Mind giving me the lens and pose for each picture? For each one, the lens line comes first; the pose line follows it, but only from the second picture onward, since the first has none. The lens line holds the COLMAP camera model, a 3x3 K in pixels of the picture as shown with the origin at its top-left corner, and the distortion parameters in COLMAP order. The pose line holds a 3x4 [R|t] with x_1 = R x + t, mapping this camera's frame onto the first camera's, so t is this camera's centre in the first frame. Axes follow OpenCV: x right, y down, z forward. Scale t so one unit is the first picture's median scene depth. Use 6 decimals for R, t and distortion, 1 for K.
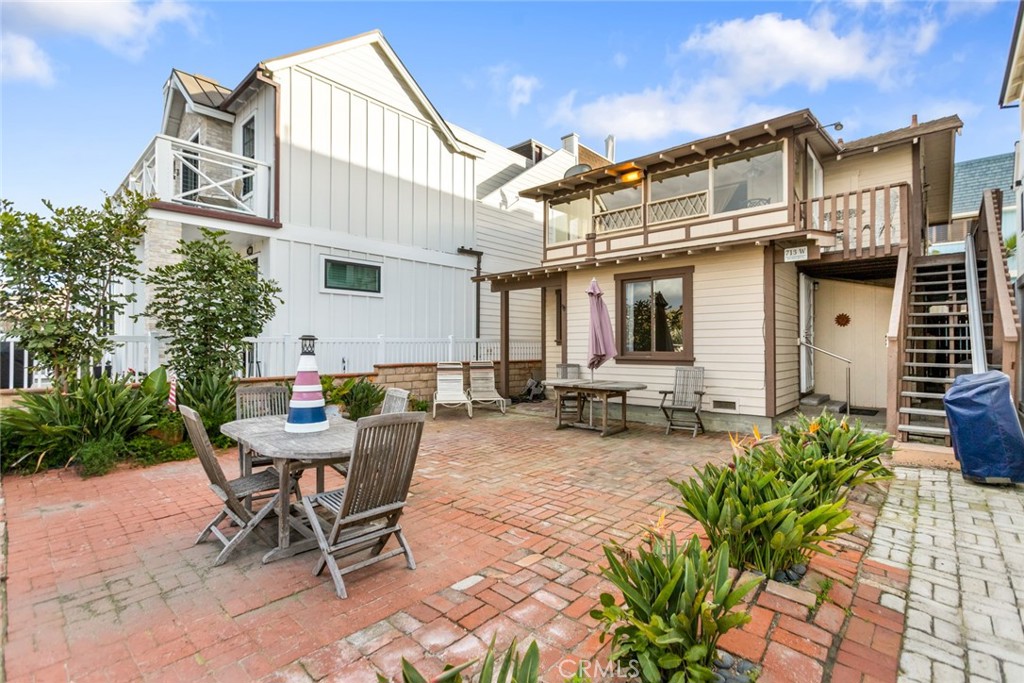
lens RADIAL K [[458.7, 0, 507.3], [0, 458.7, 339.9], [0, 0, 1]] dist [-0.016532, 0.012682]
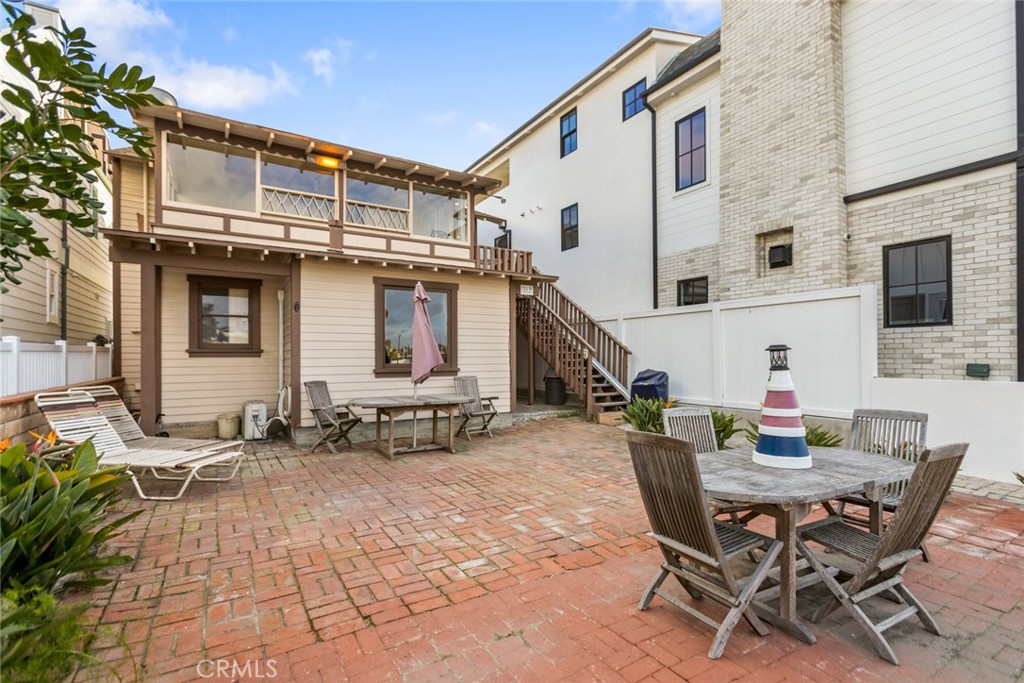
lens RADIAL K [[473.6, 0, 492.5], [0, 473.6, 348.3], [0, 0, 1]] dist [-0.001029, 0.000310]
pose [[0.301686, 0.015489, 0.953281, -0.518610], [-0.010422, 0.999862, -0.012948, 0.004057], [-0.953350, -0.006029, 0.301806, 0.462289]]
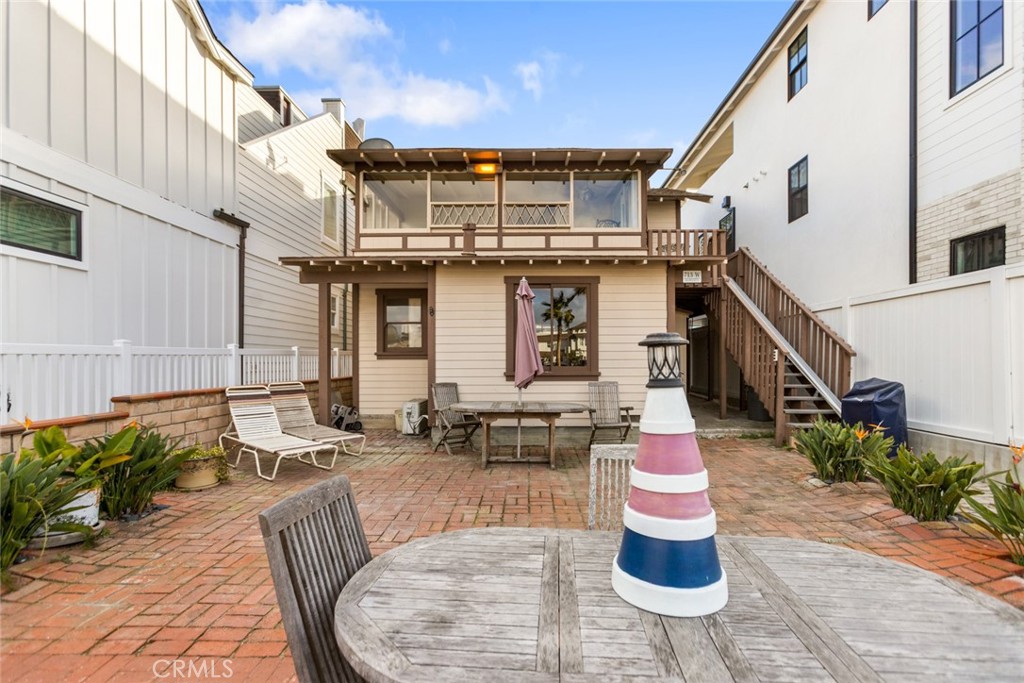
lens RADIAL K [[466.7, 0, 518.4], [0, 466.7, 356.1], [0, 0, 1]] dist [-0.013948, 0.013831]
pose [[0.752512, 0.003138, 0.658572, -0.293254], [-0.007154, 0.999969, 0.003410, 0.002418], [-0.658540, -0.007278, 0.752510, 0.298198]]
